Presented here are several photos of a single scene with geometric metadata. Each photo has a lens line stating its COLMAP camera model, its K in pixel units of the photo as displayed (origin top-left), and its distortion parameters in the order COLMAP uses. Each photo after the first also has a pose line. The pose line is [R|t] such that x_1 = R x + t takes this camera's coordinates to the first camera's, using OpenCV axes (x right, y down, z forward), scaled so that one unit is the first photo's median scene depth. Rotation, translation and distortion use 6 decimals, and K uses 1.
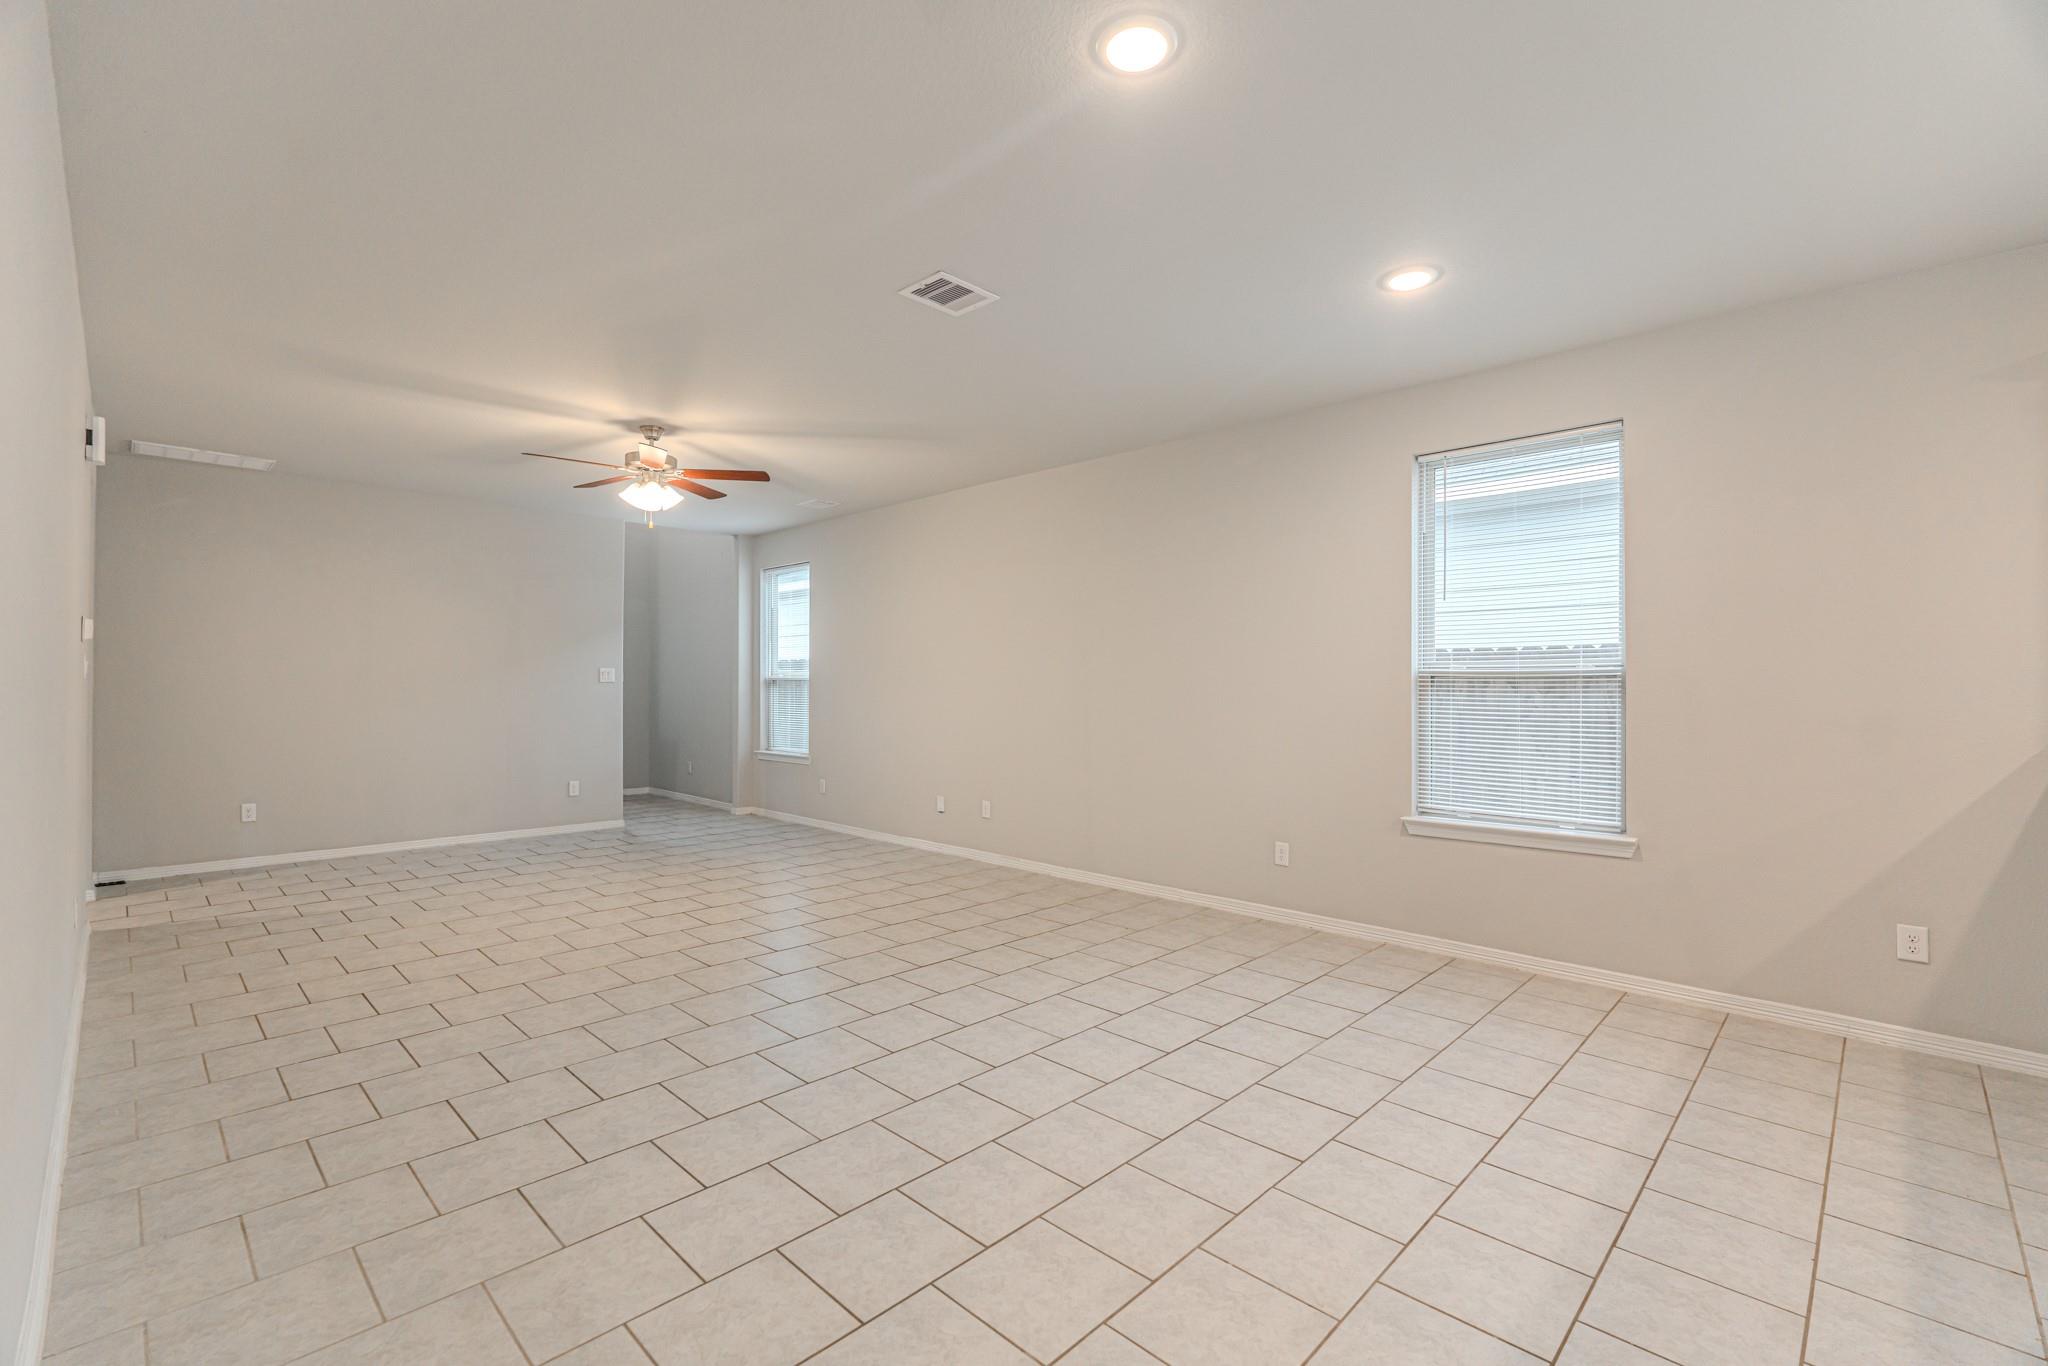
lens RADIAL K [[913.6, 0, 1040.5], [0, 913.6, 672.5], [0, 0, 1]] dist [-0.004460, 0.000534]
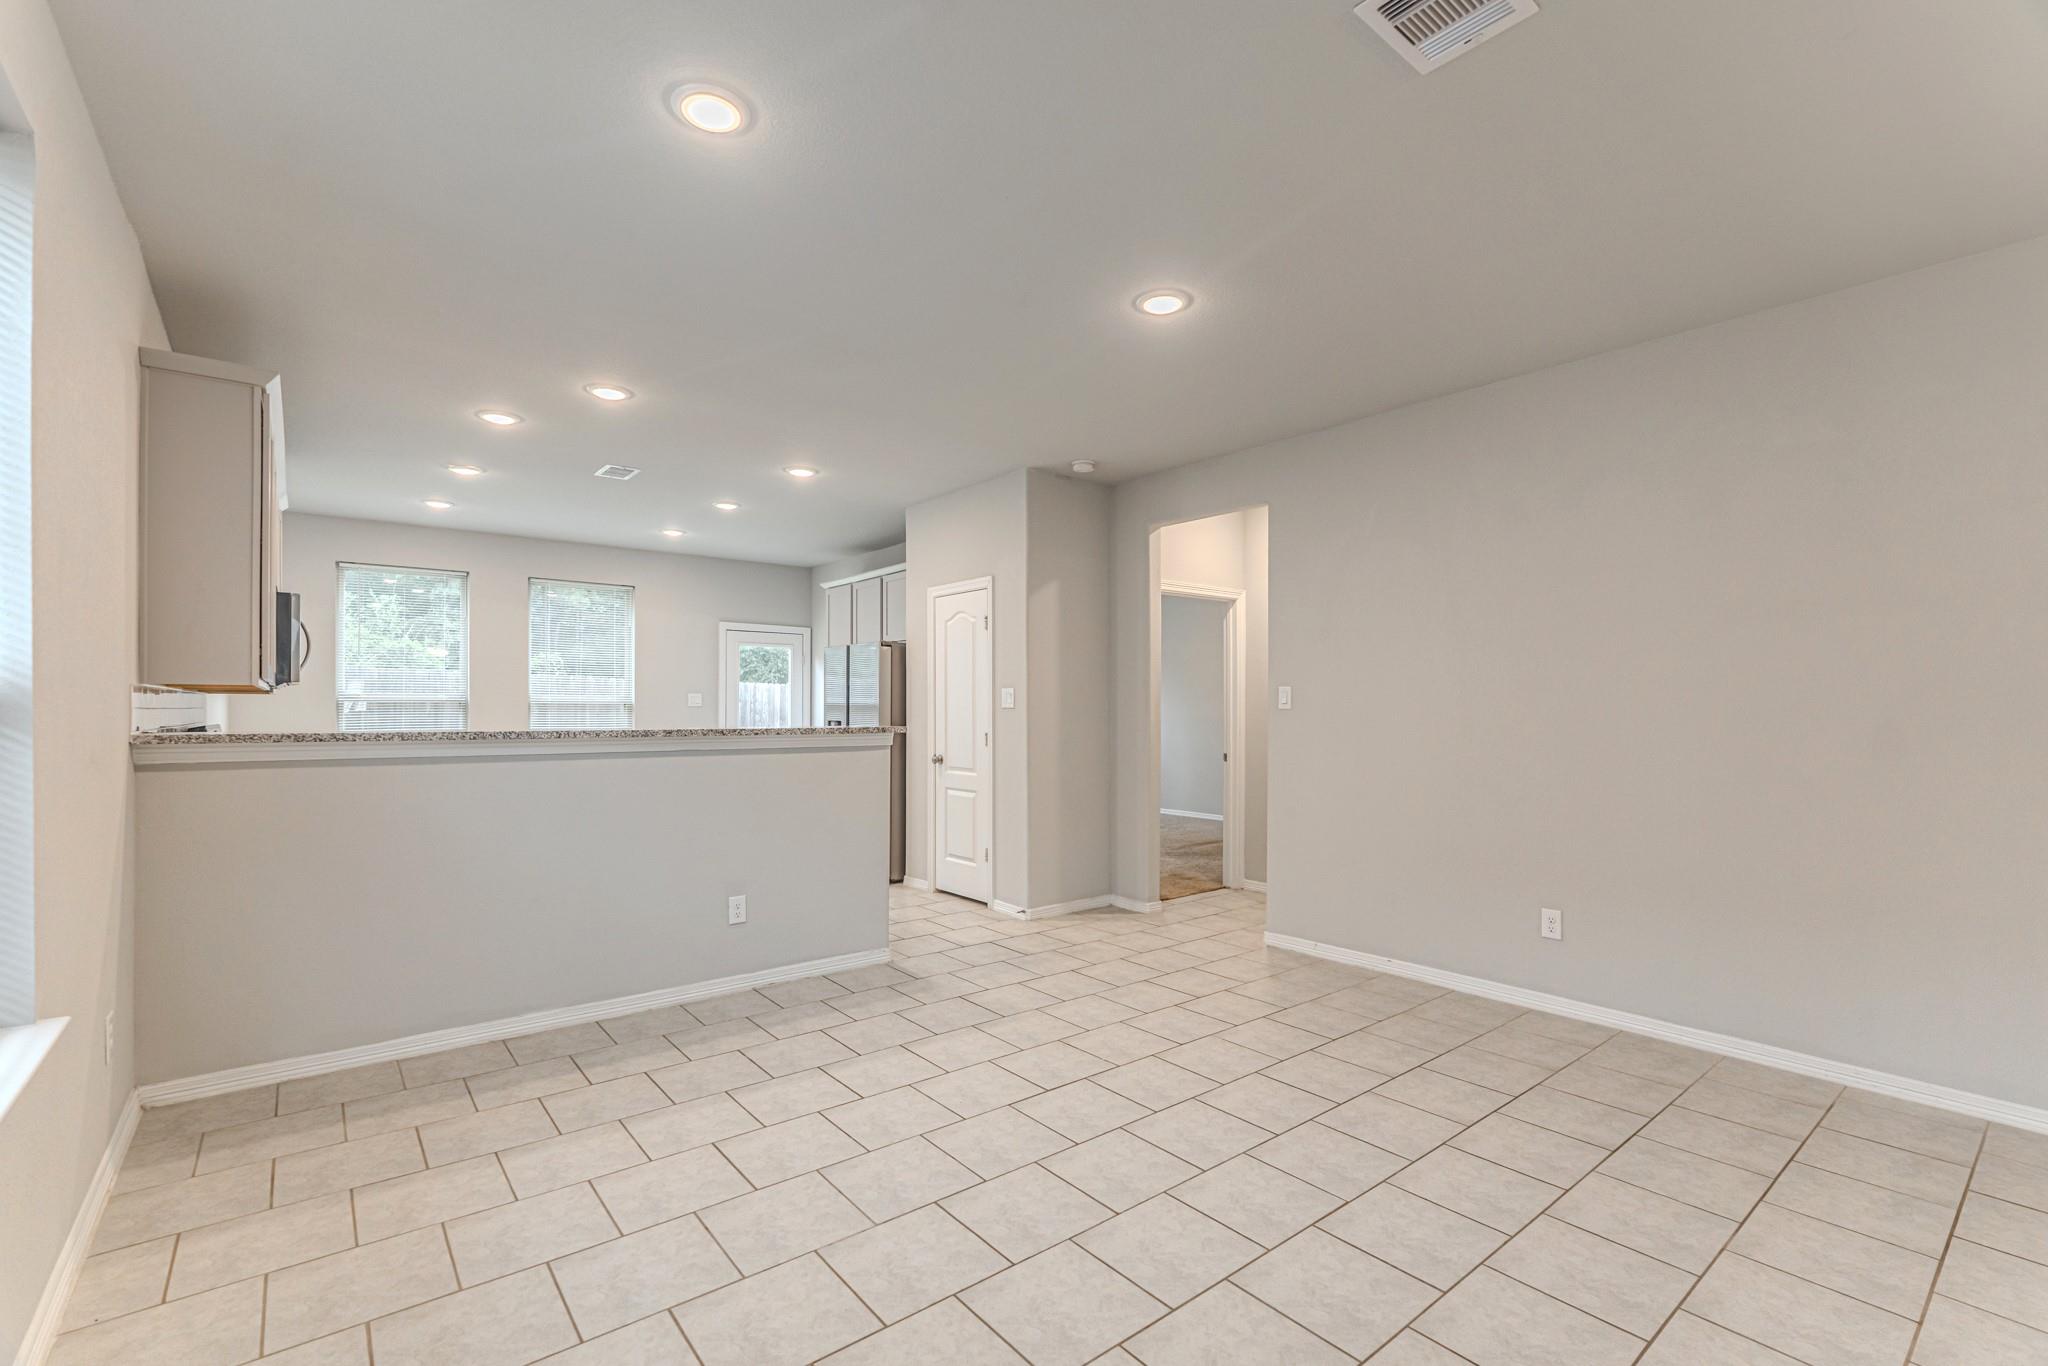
lens RADIAL K [[913.6, 0, 1051.5], [0, 913.6, 704.4], [0, 0, 1]] dist [-0.004460, 0.000534]
pose [[-0.995970, -0.004061, 0.089594, 0.081879], [-0.005635, 0.999834, -0.017323, 0.019531], [-0.089508, -0.017758, -0.995828, 1.447454]]
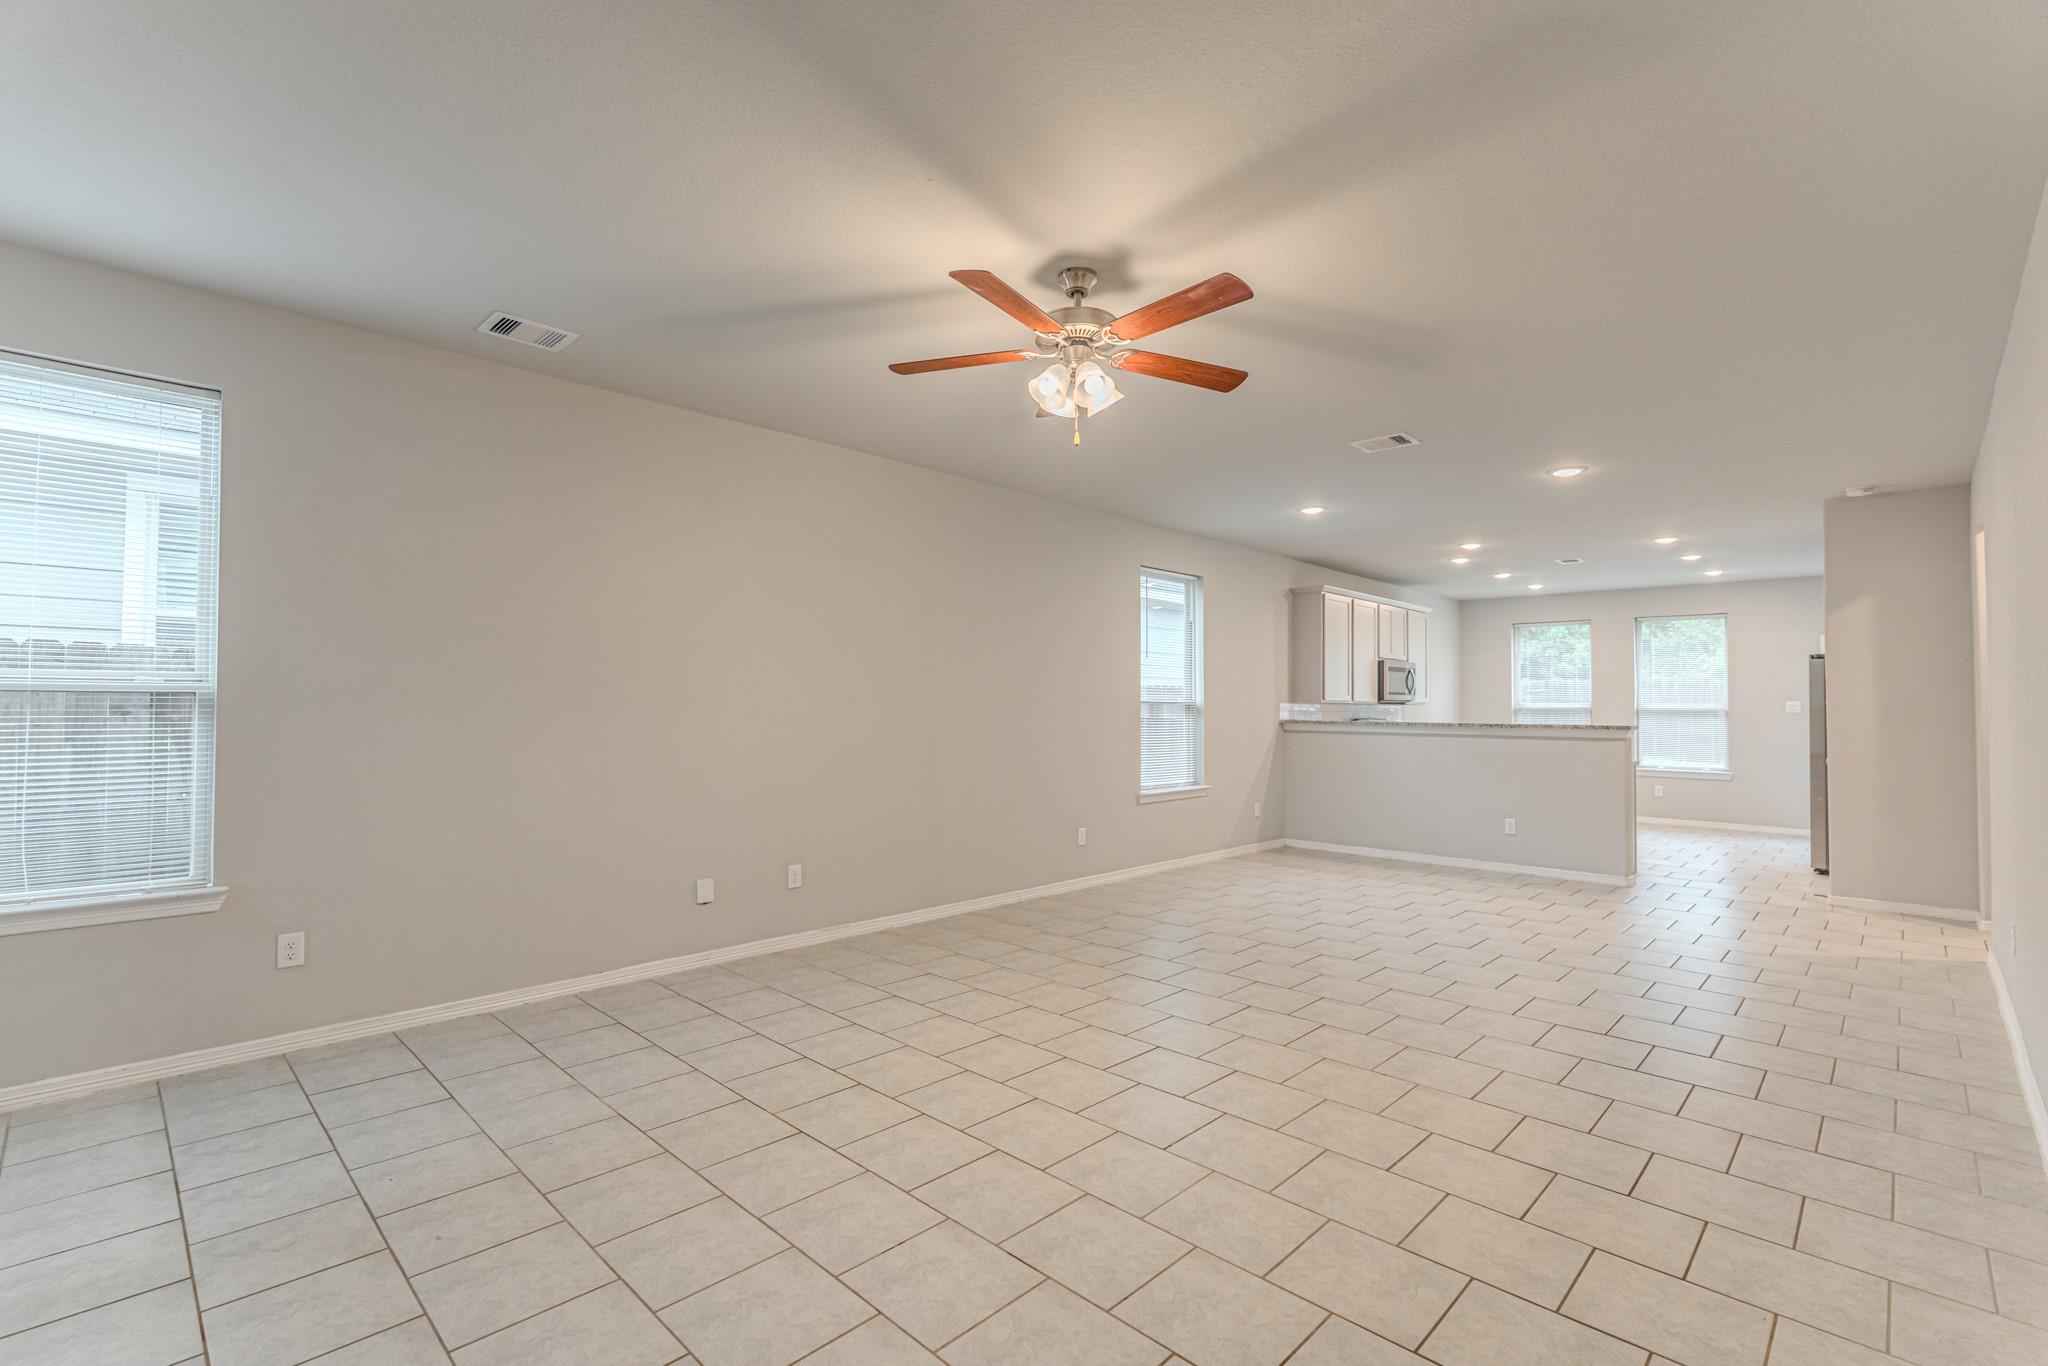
lens RADIAL K [[913.6, 0, 1016.3], [0, 913.6, 677.5], [0, 0, 1]] dist [-0.004460, 0.000534]
pose [[0.003240, 0.031439, 0.999500, -1.392684], [-0.019487, 0.999318, -0.031370, 0.014644], [-0.999805, -0.019376, 0.003851, 1.427360]]
